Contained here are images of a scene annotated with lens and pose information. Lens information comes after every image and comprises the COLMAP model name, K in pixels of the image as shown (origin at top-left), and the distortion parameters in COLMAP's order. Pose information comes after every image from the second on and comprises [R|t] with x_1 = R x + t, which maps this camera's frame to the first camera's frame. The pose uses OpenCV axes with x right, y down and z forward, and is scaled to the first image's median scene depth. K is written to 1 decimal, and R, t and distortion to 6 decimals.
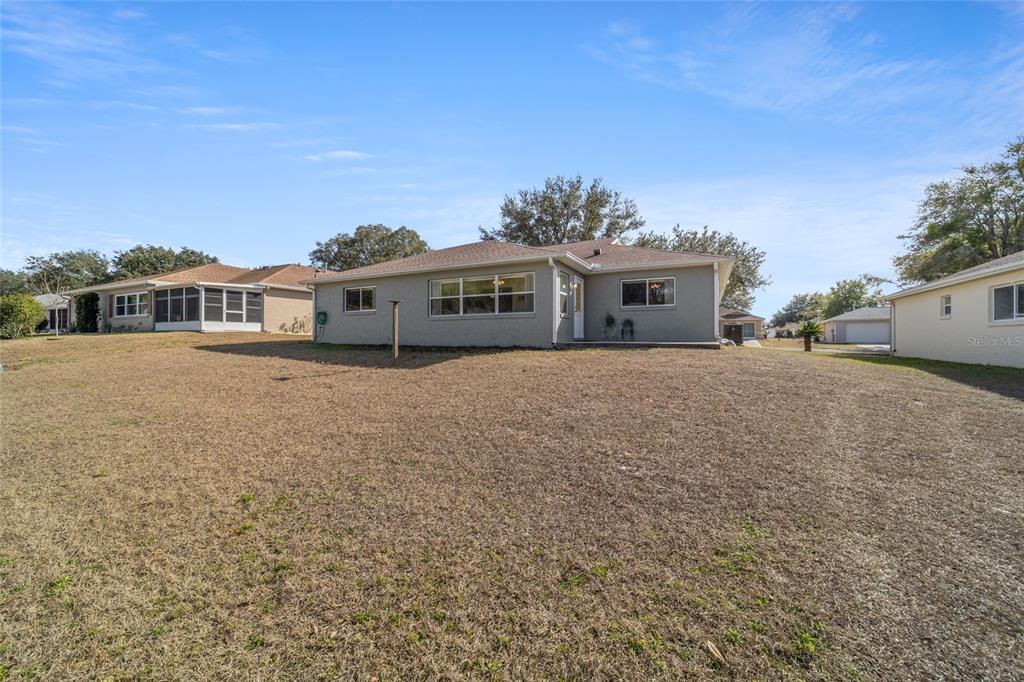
lens RADIAL K [[393.1, 0, 515.9], [0, 393.1, 341.2], [0, 0, 1]] dist [-0.010912, 0.004222]
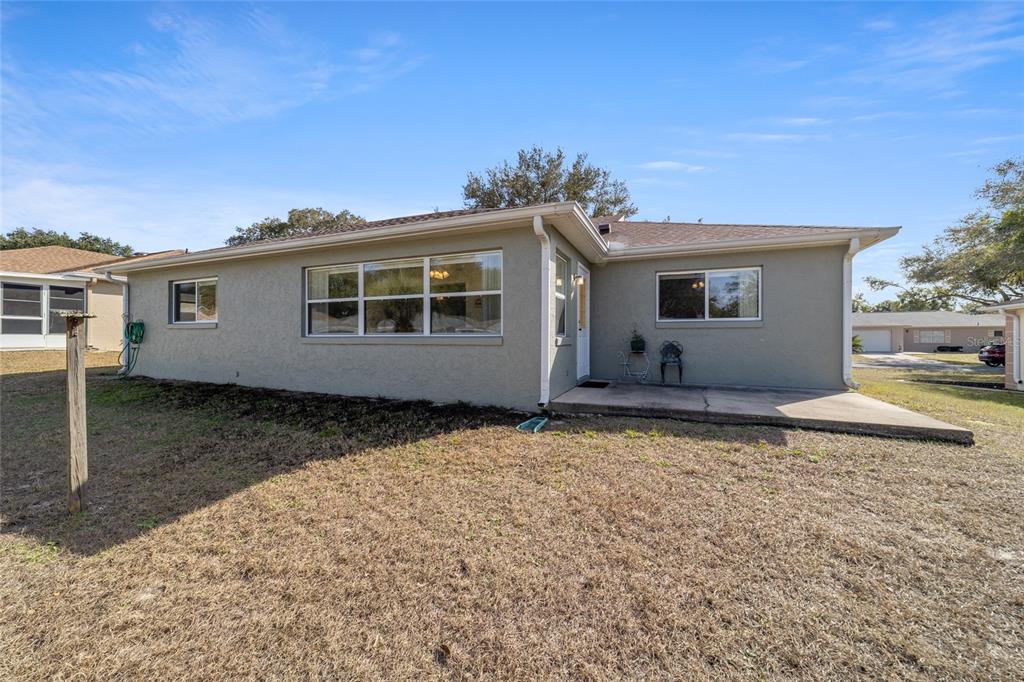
lens RADIAL K [[393.1, 0, 506.9], [0, 393.1, 340.6], [0, 0, 1]] dist [-0.010912, 0.004222]
pose [[0.998605, 0.005812, 0.052482, 0.018276], [-0.005786, 0.999983, -0.000660, -0.042043], [-0.052485, 0.000355, 0.998622, 0.332203]]
